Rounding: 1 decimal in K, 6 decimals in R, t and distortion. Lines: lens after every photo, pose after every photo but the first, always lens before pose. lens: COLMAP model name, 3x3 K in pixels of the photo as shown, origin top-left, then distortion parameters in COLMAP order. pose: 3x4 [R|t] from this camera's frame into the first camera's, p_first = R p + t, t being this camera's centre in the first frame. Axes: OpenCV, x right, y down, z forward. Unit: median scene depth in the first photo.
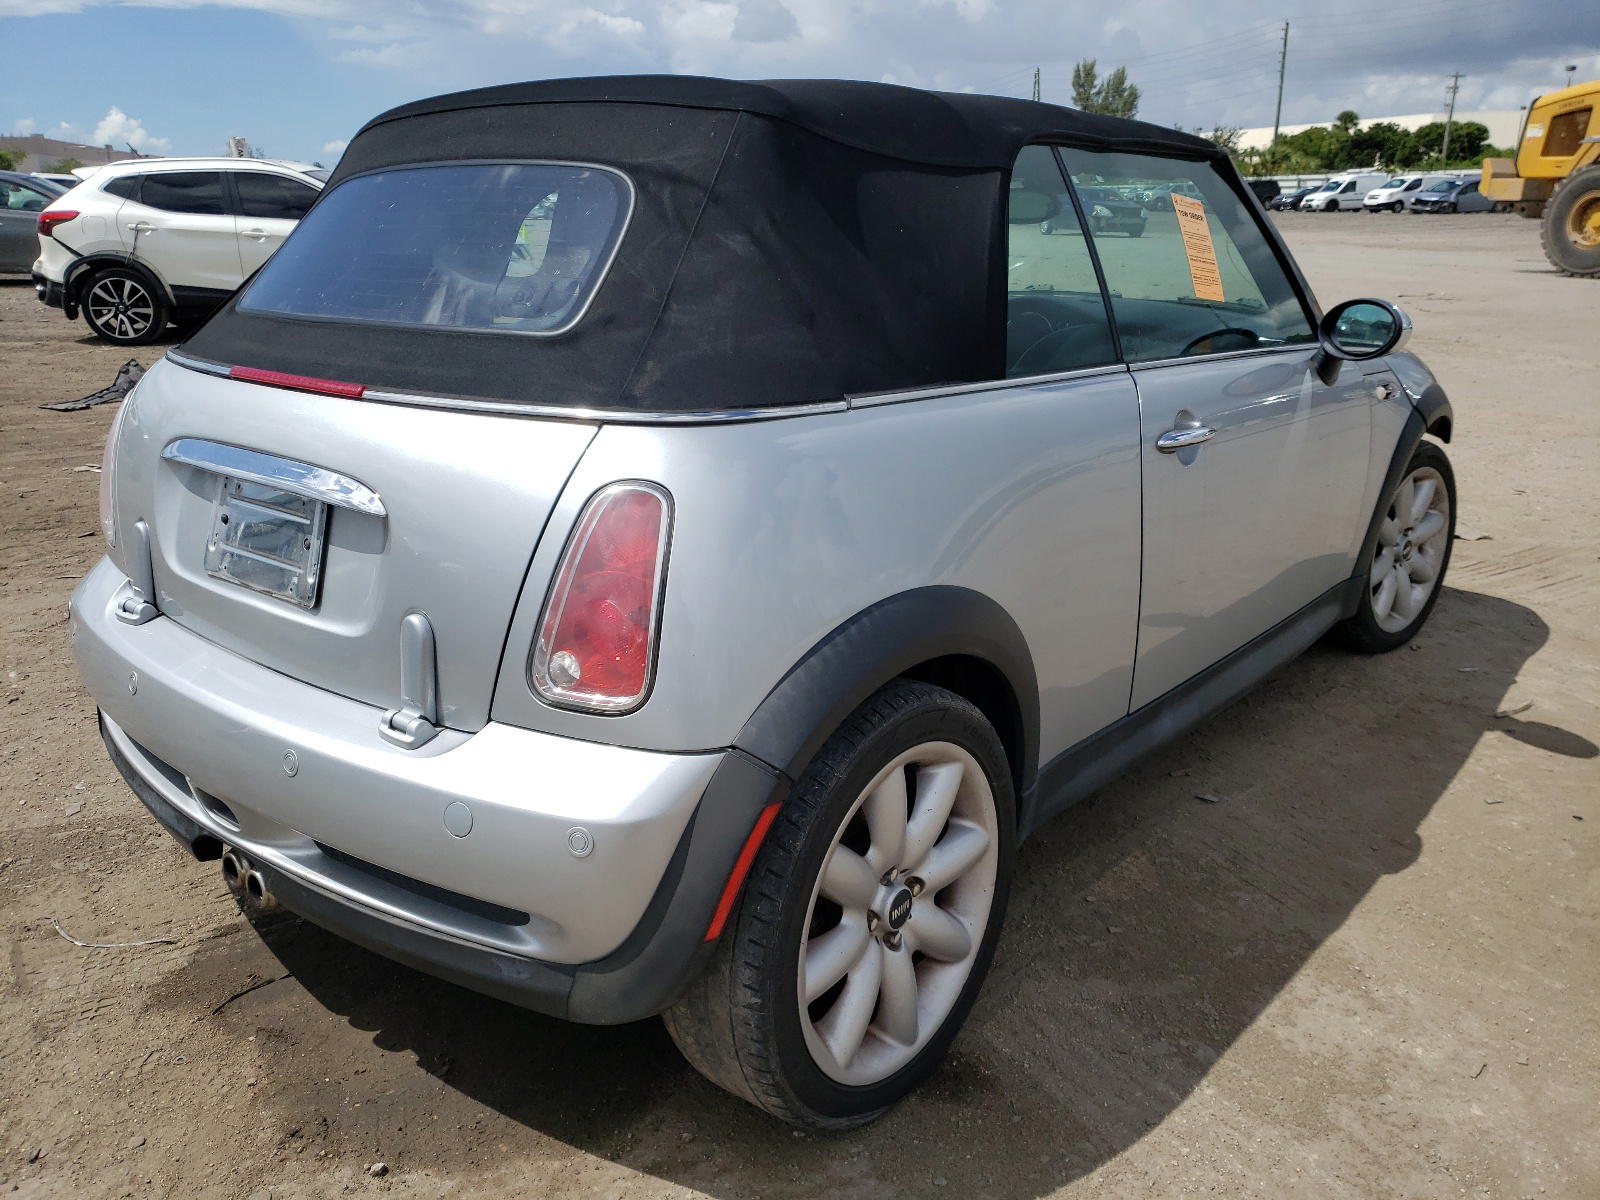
lens RADIAL K [[1327.0, 0, 816.6], [0, 1327.0, 600.7], [0, 0, 1]] dist [0.003591, 0.008494]
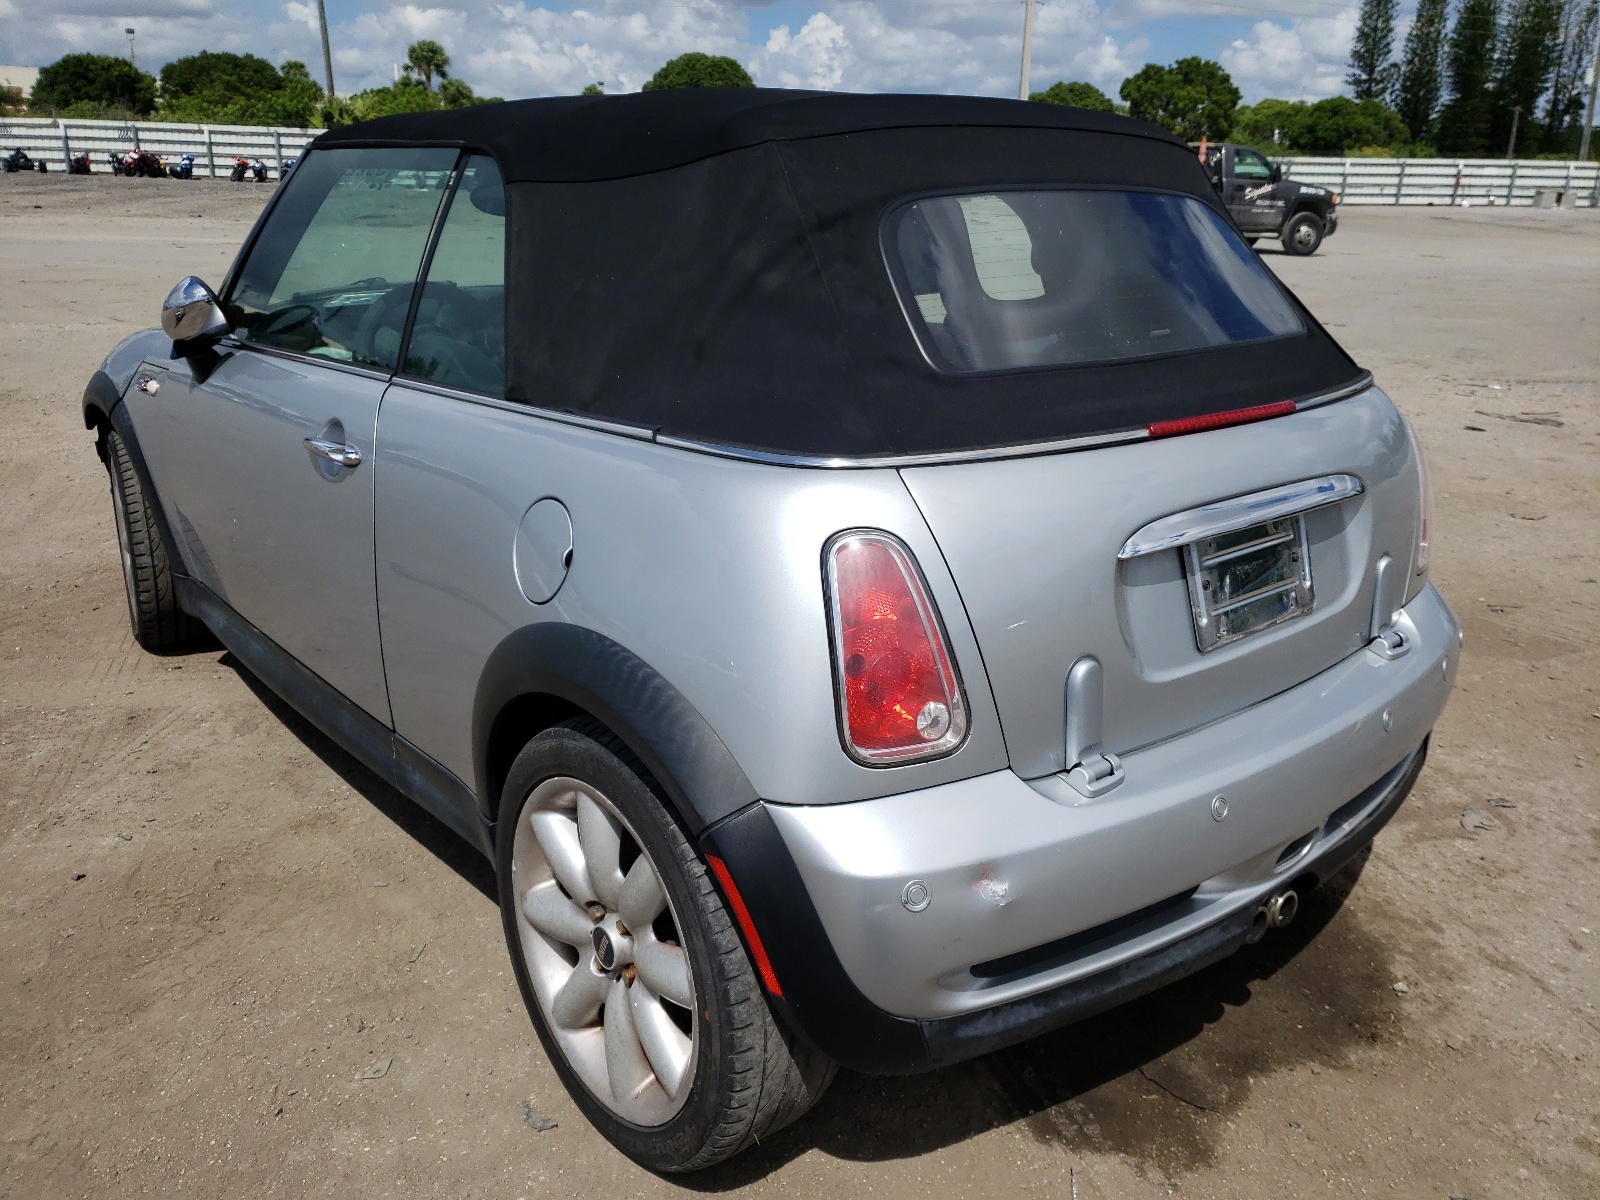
lens RADIAL K [[1327.0, 0, 816.6], [0, 1327.0, 600.7], [0, 0, 1]] dist [0.003591, 0.008494]
pose [[0.131390, -0.299614, 0.944970, -1.324962], [0.261484, 0.929950, 0.258495, -0.351856], [-0.956223, 0.213131, 0.200530, 1.058011]]
